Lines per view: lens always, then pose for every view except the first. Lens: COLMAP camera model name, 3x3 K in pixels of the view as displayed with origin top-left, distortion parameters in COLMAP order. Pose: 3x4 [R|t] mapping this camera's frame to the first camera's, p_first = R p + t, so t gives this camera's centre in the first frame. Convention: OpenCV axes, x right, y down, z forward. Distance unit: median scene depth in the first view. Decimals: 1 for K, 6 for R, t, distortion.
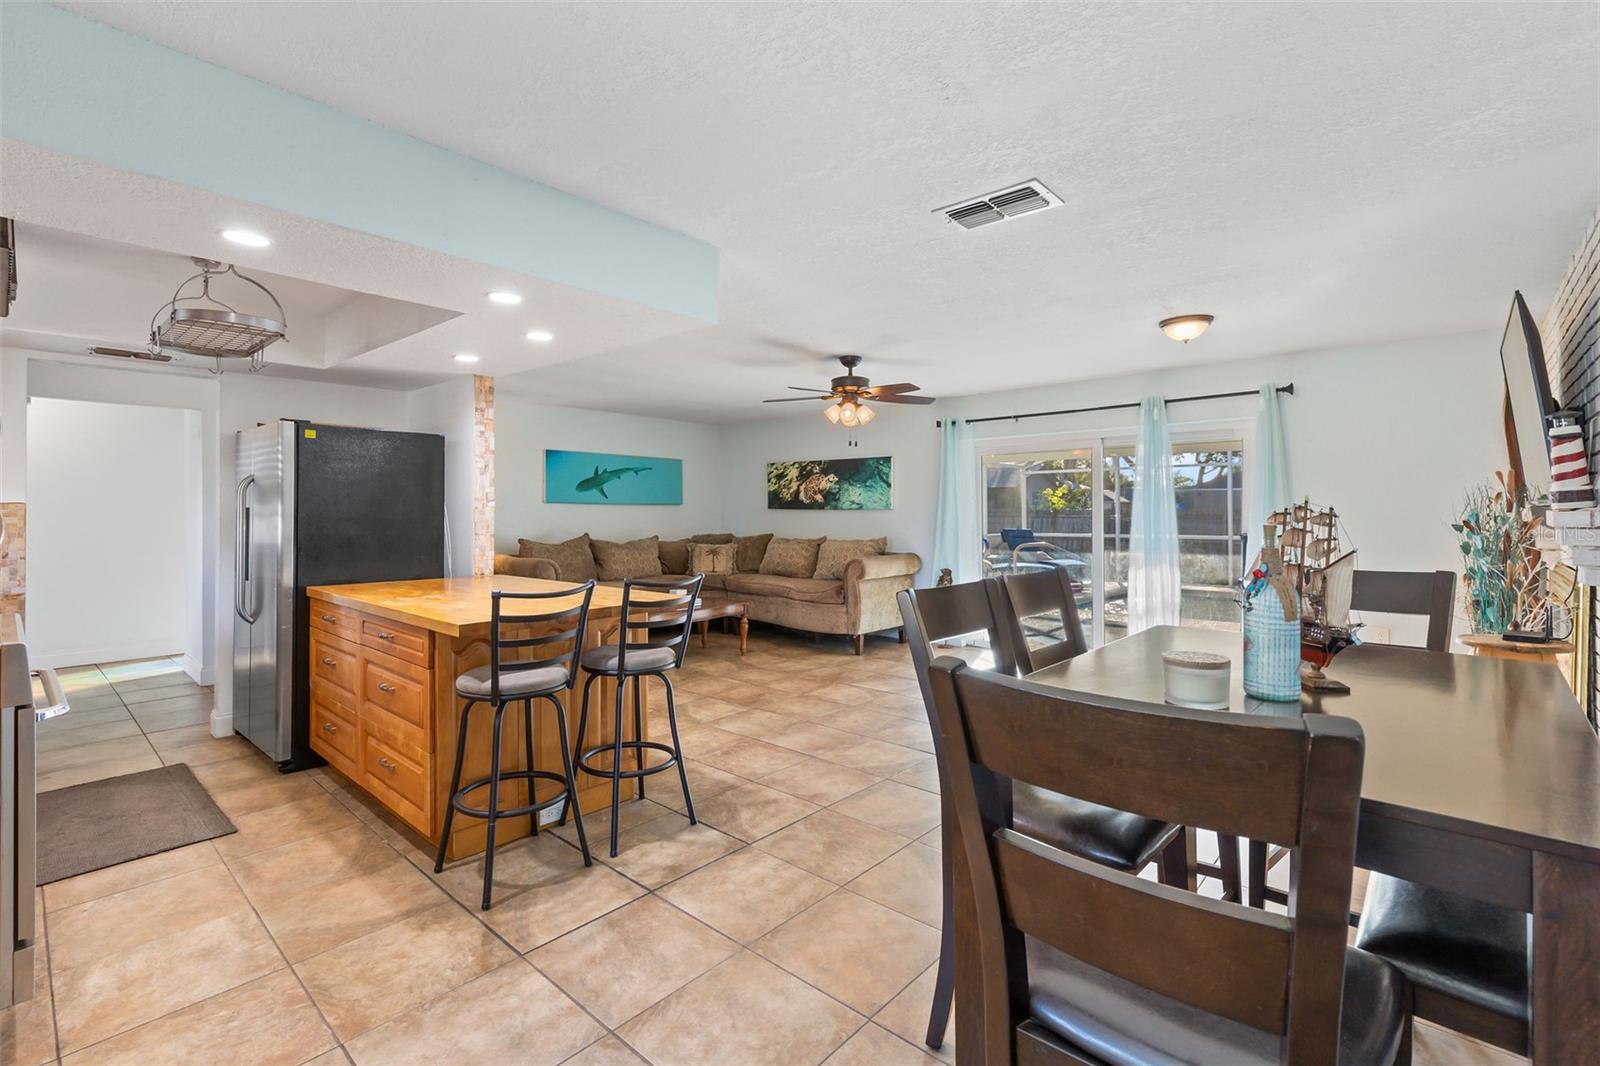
lens RADIAL K [[720.7, 0, 792.3], [0, 720.7, 509.2], [0, 0, 1]] dist [0.006042, -0.000122]
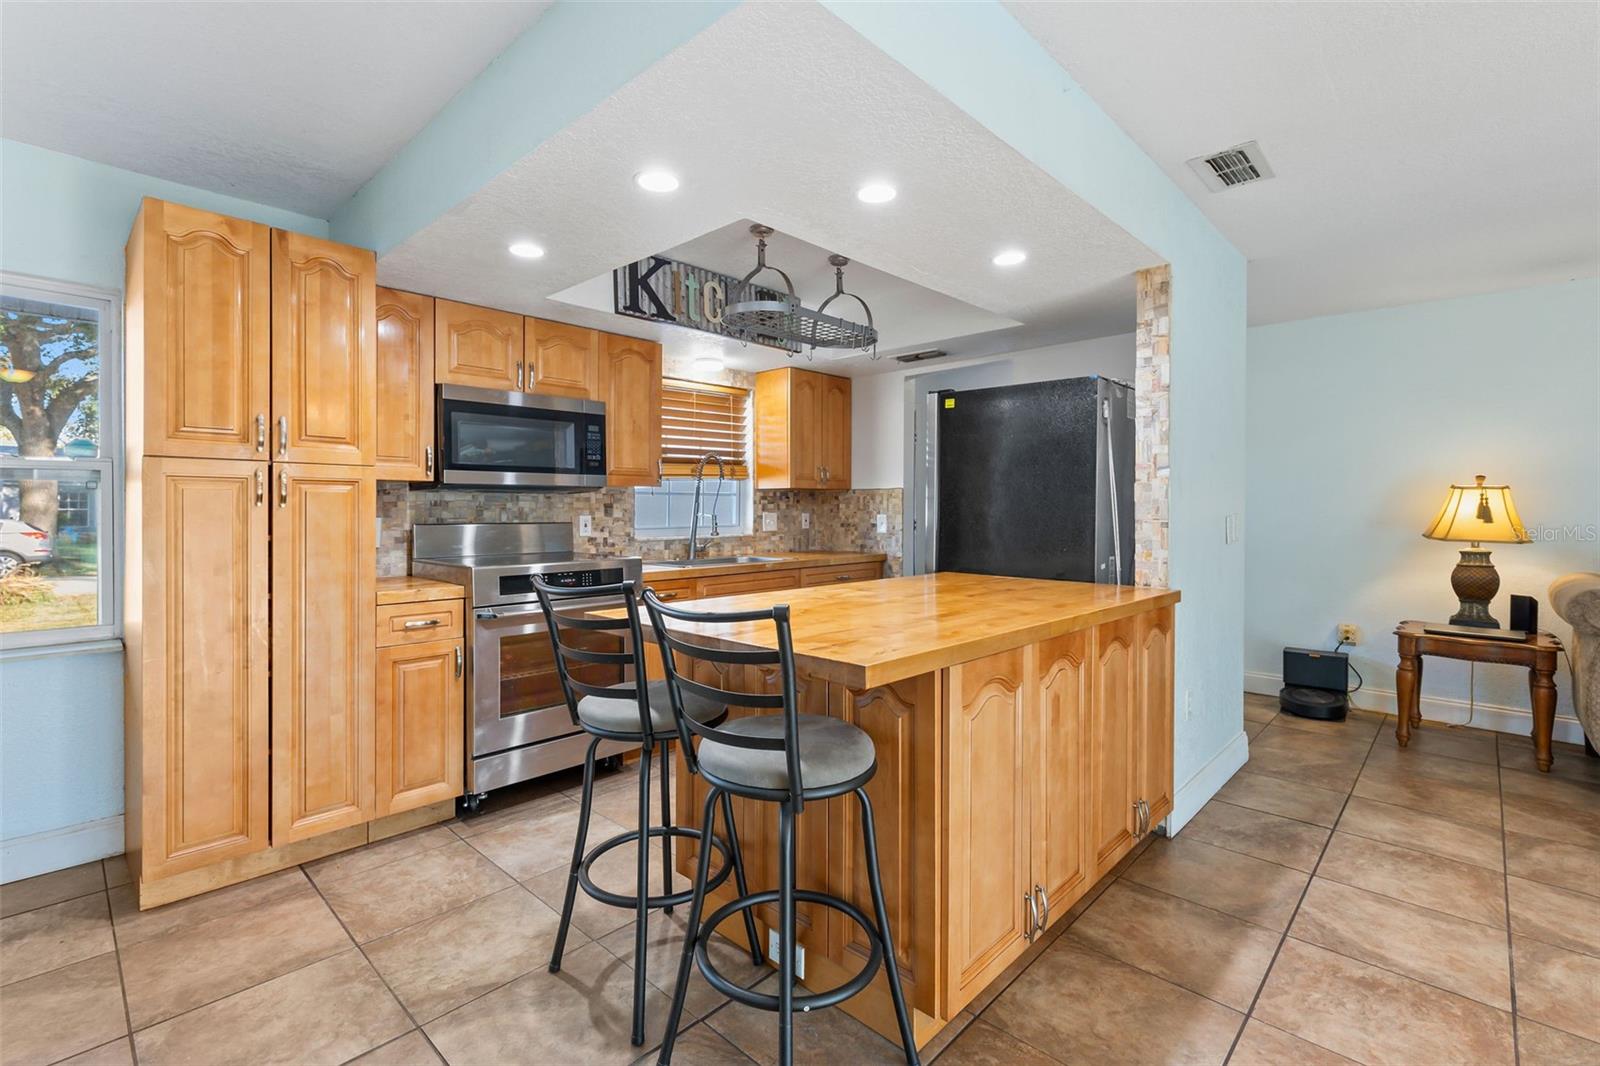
lens RADIAL K [[720.7, 0, 798.8], [0, 720.7, 511.4], [0, 0, 1]] dist [0.006042, -0.000122]
pose [[-0.015984, 0.006314, -0.999852, 0.216098], [0.001433, 0.999979, 0.006292, 0.022805], [0.999871, -0.001332, -0.015993, 0.747059]]
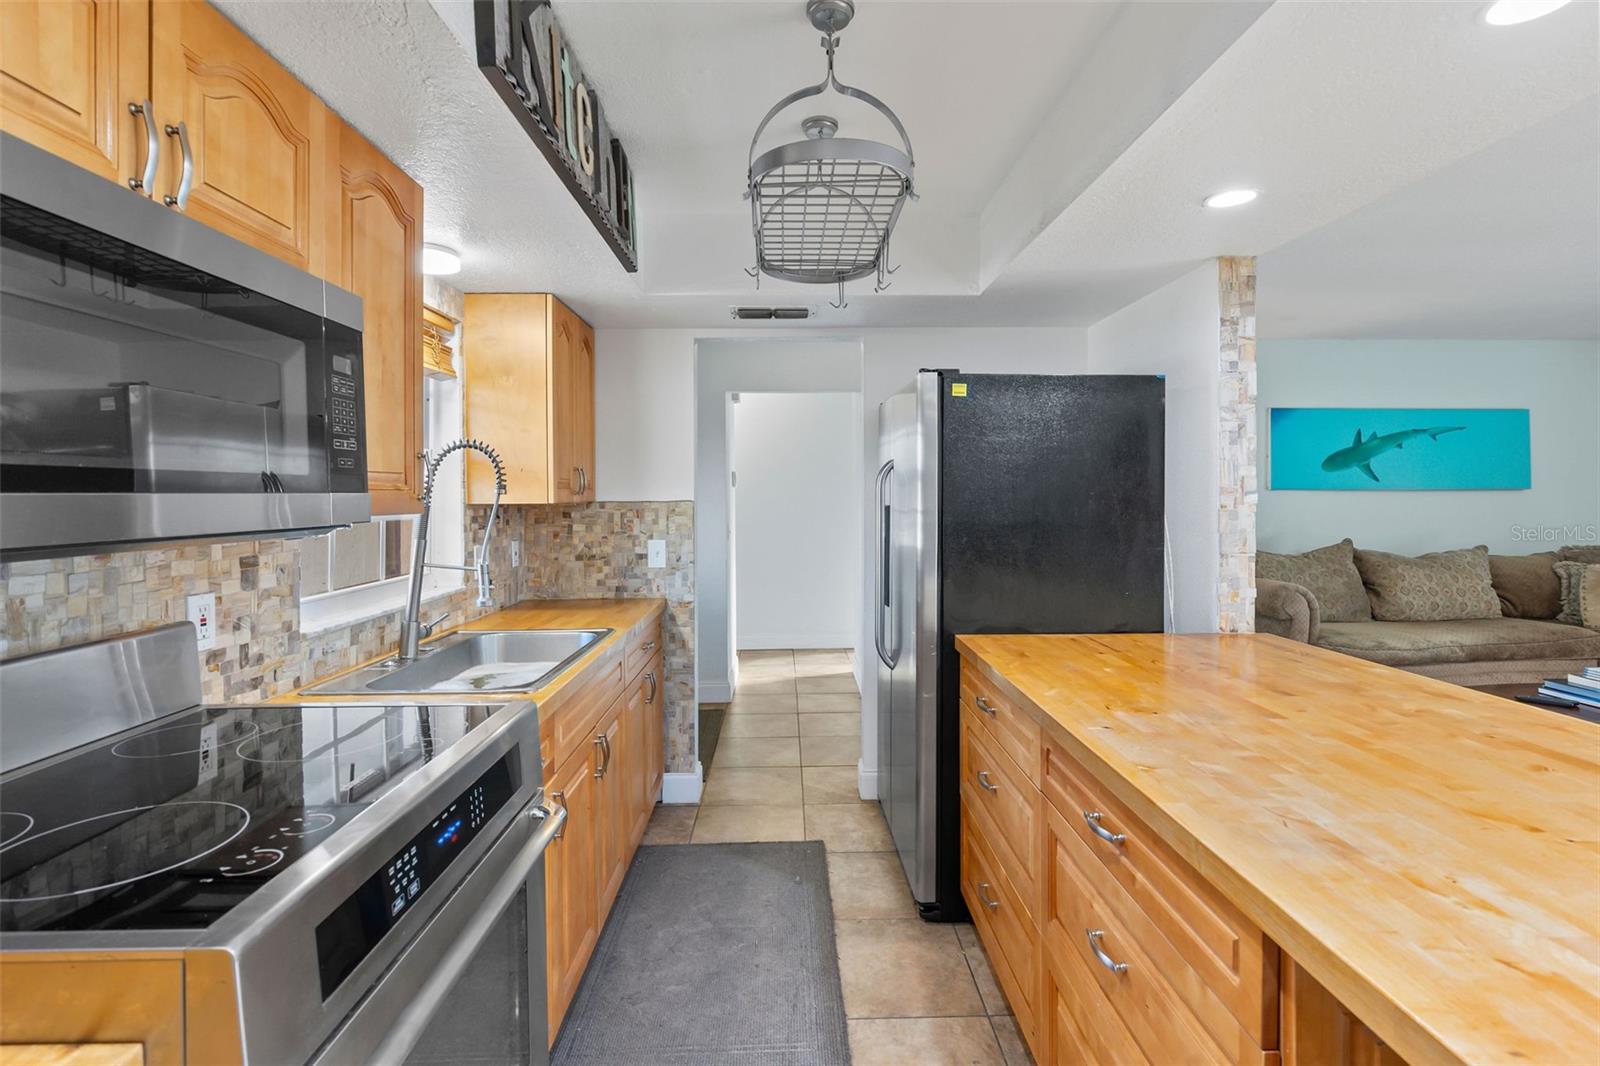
lens RADIAL K [[753.3, 0, 799.9], [0, 753.3, 501.1], [0, 0, 1]] dist [-0.004244, 0.000836]
pose [[0.690534, 0.001993, -0.723297, -0.264237], [0.006451, 0.999939, 0.008914, -0.013291], [0.723271, -0.010821, 0.690479, 0.408814]]
